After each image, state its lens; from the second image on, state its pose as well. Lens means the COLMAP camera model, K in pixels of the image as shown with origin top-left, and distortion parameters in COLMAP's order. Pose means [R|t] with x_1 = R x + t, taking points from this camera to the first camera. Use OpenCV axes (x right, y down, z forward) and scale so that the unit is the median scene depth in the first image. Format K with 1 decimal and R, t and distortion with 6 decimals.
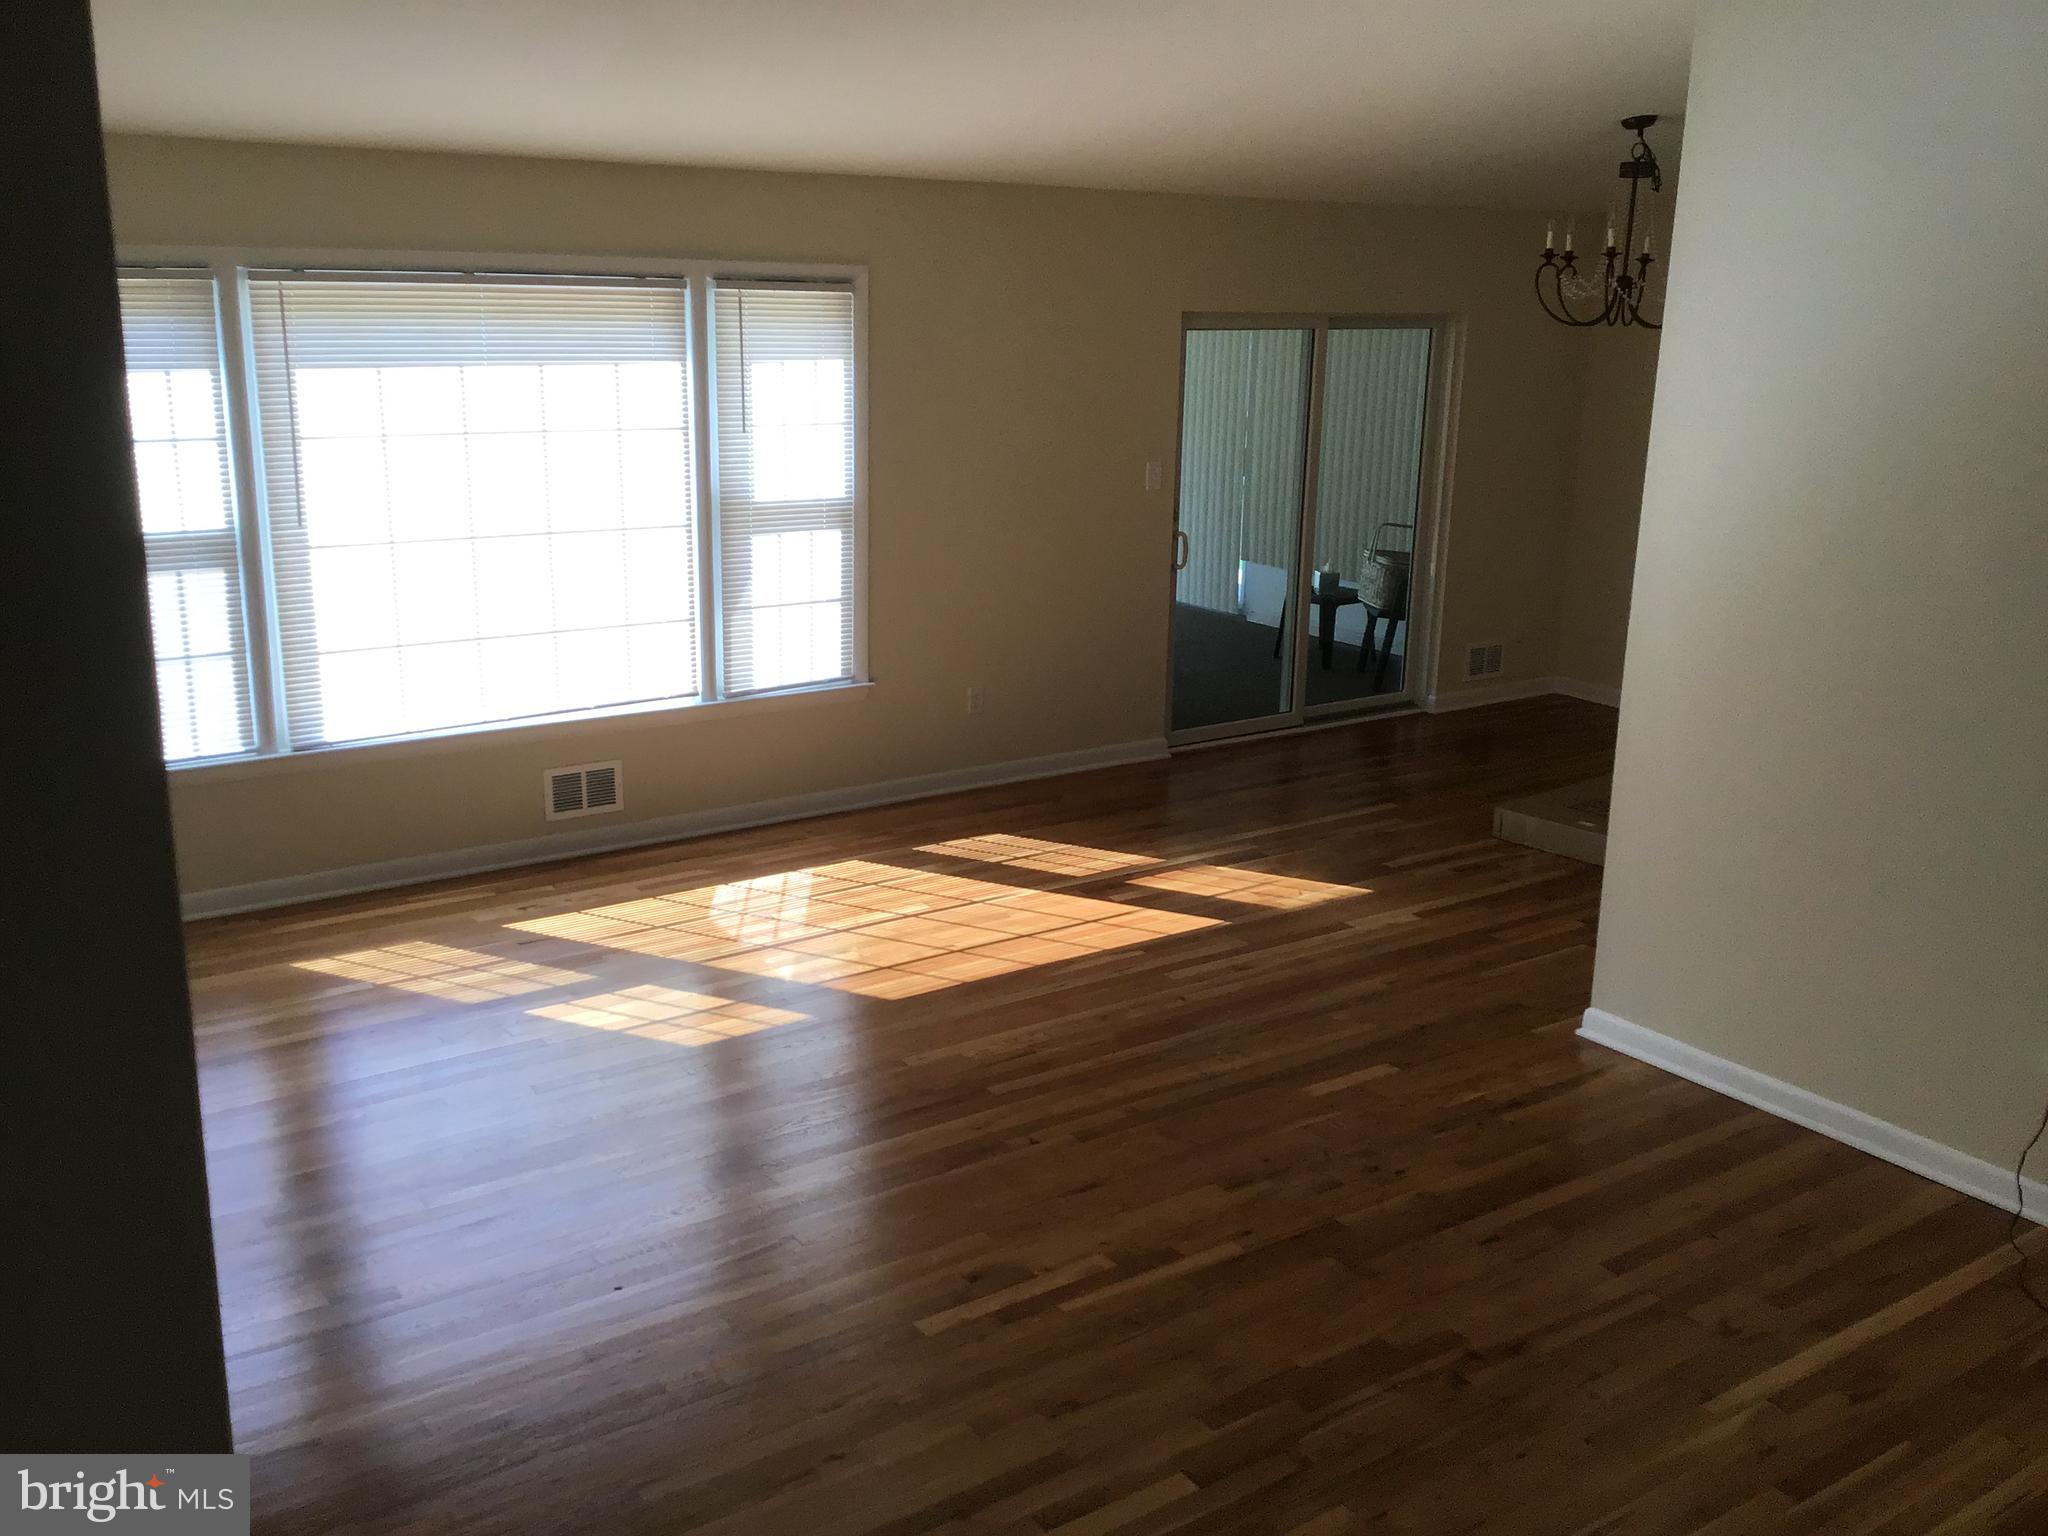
lens RADIAL K [[1810.3, 0, 1017.6], [0, 1810.3, 774.1], [0, 0, 1]] dist [0.111708, -0.243067]
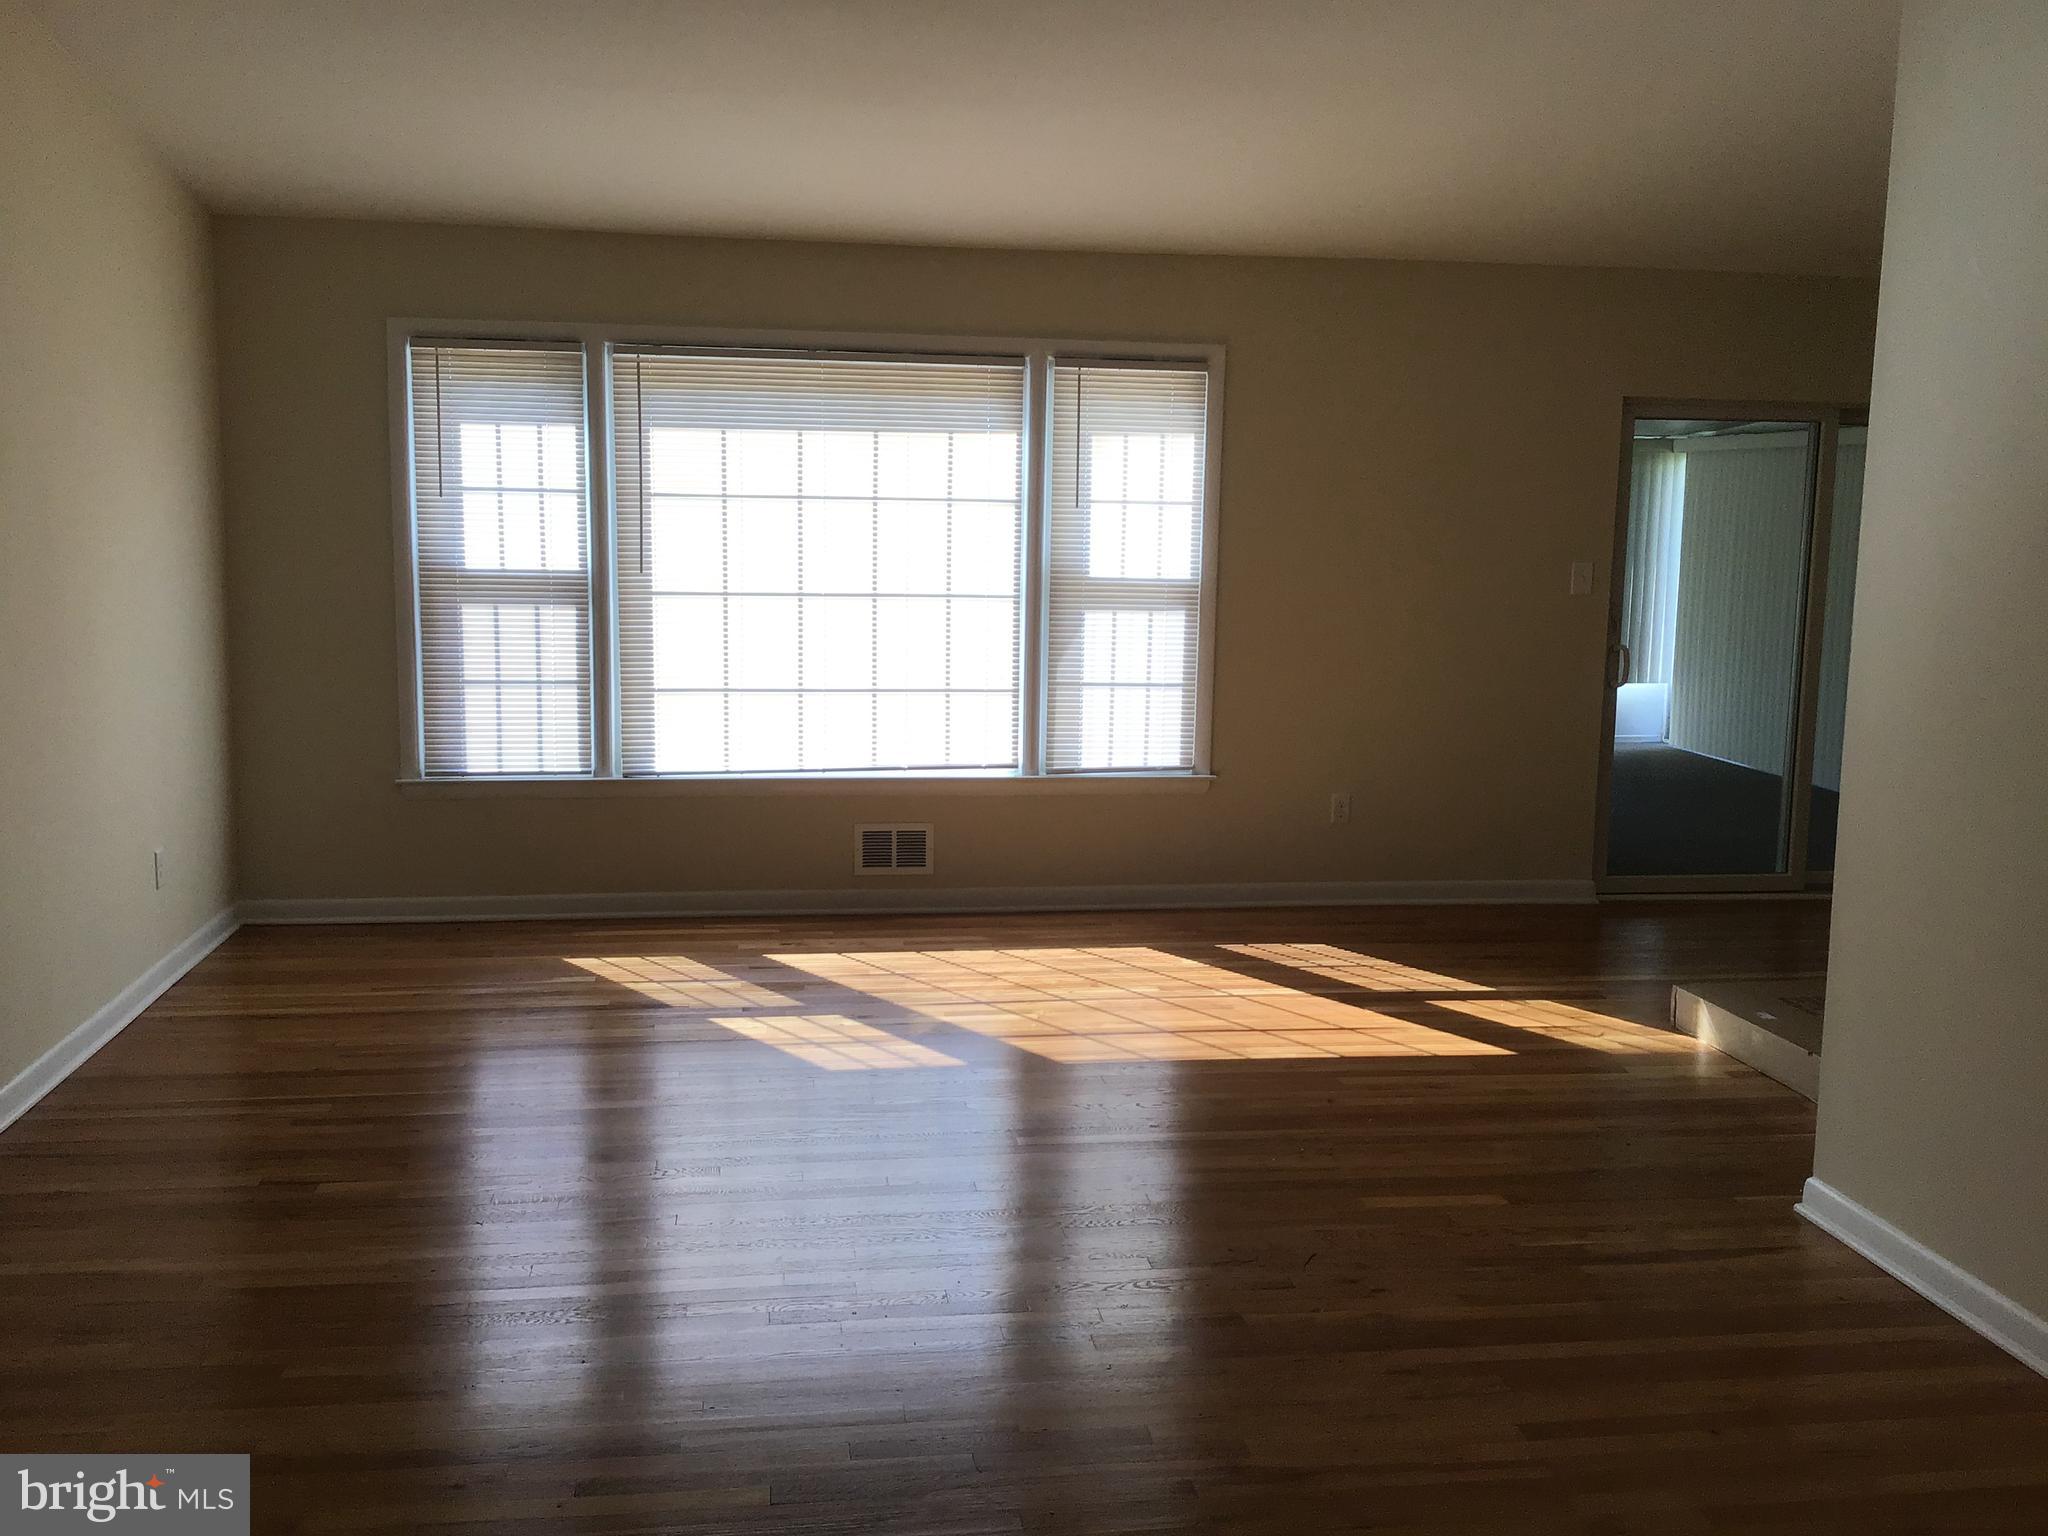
lens RADIAL K [[1833.2, 0, 1022.8], [0, 1833.2, 761.5], [0, 0, 1]] dist [0.046420, -0.000528]
pose [[0.892857, 0.057767, -0.446619, 0.284335], [-0.117213, 0.987367, -0.106618, 0.062049], [0.434818, 0.147544, 0.888349, 0.113303]]
